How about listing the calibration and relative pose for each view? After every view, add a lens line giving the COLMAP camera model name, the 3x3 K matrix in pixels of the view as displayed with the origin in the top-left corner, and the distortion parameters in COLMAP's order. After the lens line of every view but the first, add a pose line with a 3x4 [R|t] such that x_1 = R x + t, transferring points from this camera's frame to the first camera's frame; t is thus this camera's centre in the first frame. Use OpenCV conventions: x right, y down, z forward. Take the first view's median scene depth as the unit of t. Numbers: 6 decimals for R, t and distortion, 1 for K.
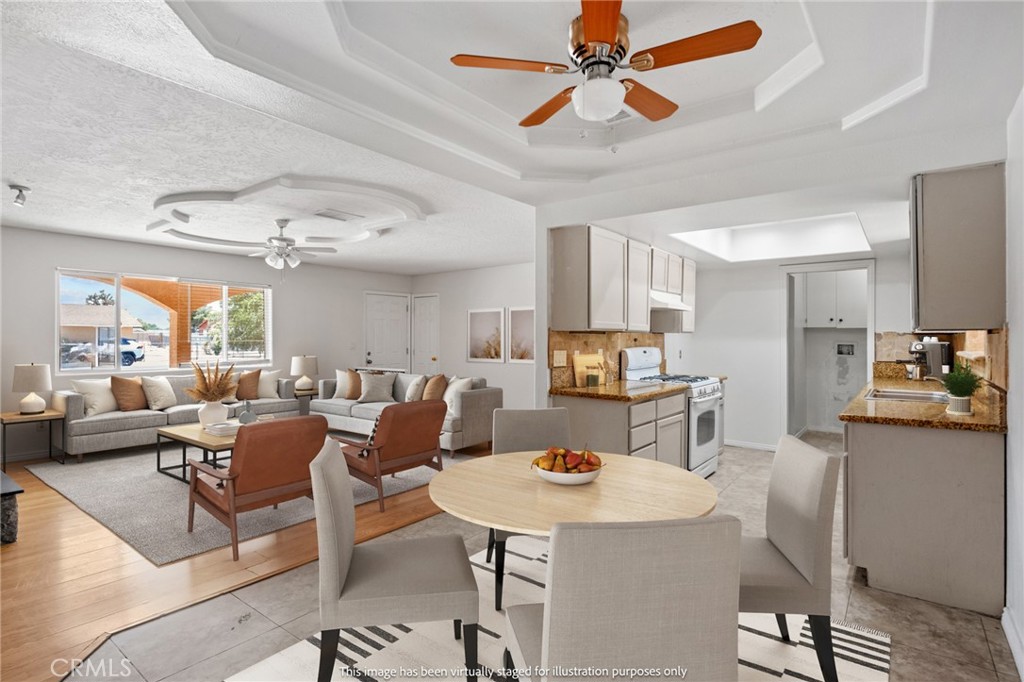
lens RADIAL K [[523.9, 0, 509.7], [0, 523.9, 342.1], [0, 0, 1]] dist [-0.003181, -0.000153]
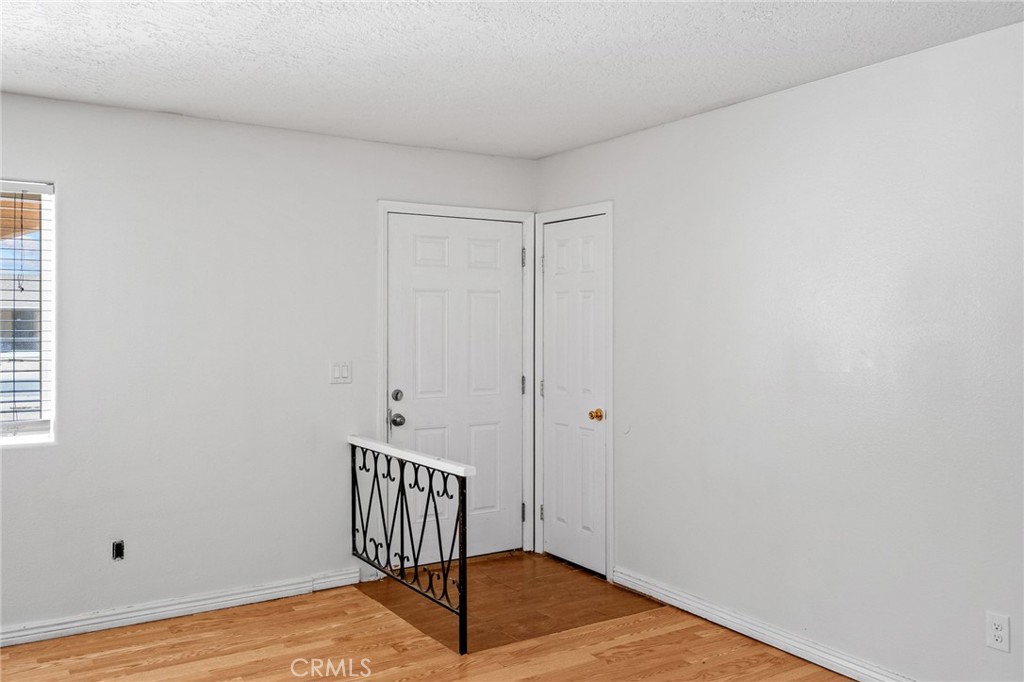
lens RADIAL K [[863.2, 0, 511.4], [0, 863.2, 333.3], [0, 0, 1]] dist [-0.002167, 0.009783]
pose [[0.946178, 0.003372, -0.323630, -0.026552], [-0.003168, 0.999994, 0.001155, -0.017374], [0.323632, -0.000068, 0.946183, 0.513108]]
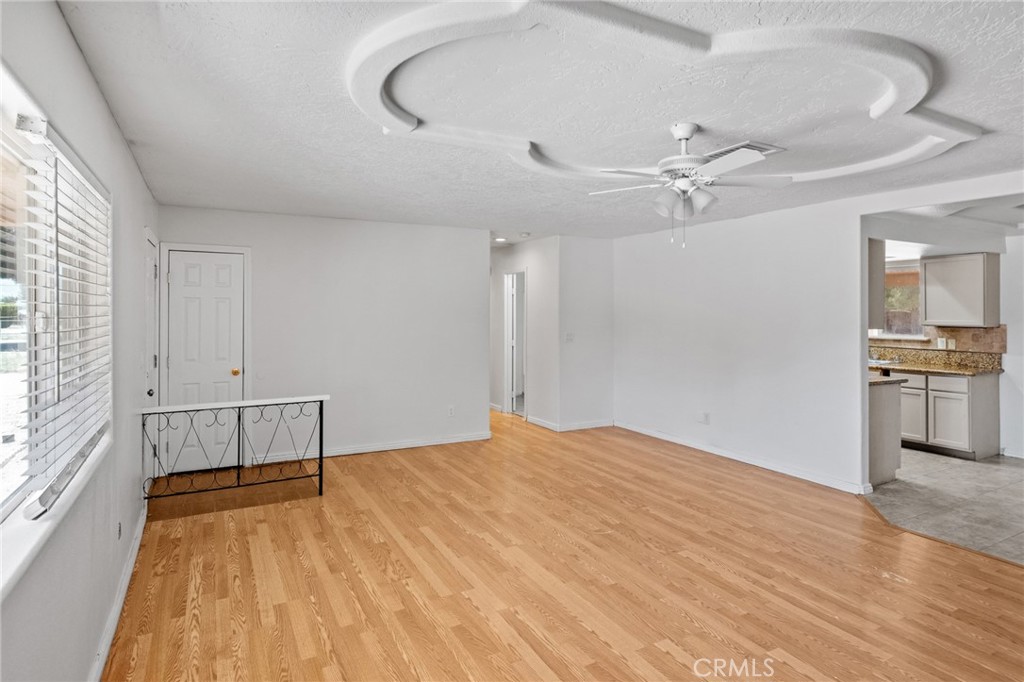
lens RADIAL K [[565.4, 0, 524.0], [0, 565.4, 315.7], [0, 0, 1]] dist [-0.002425, -0.000197]
pose [[0.384159, -0.011102, 0.923200, -0.578698], [0.006695, 0.999935, 0.009239, -0.028785], [-0.923243, 0.002632, 0.384208, 0.531102]]
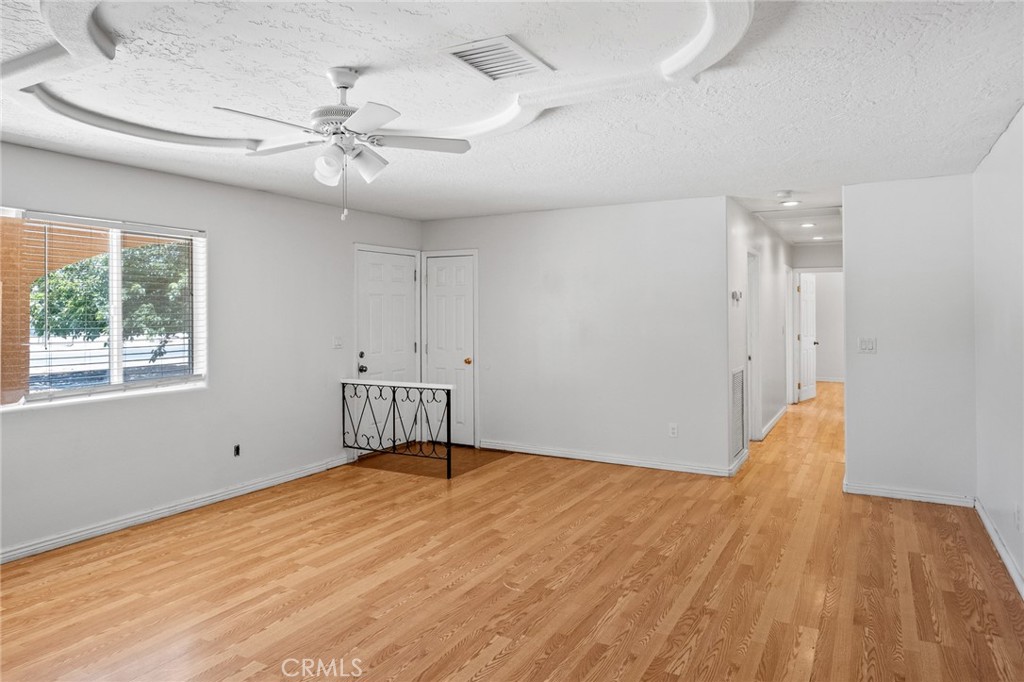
lens RADIAL K [[669.1, 0, 523.1], [0, 669.1, 312.3], [0, 0, 1]] dist [-0.003803, 0.000809]
pose [[0.985245, -0.006741, 0.171016, -0.219547], [0.007825, 0.999953, -0.005666, -0.018577], [-0.170970, 0.006920, 0.985252, 0.252189]]
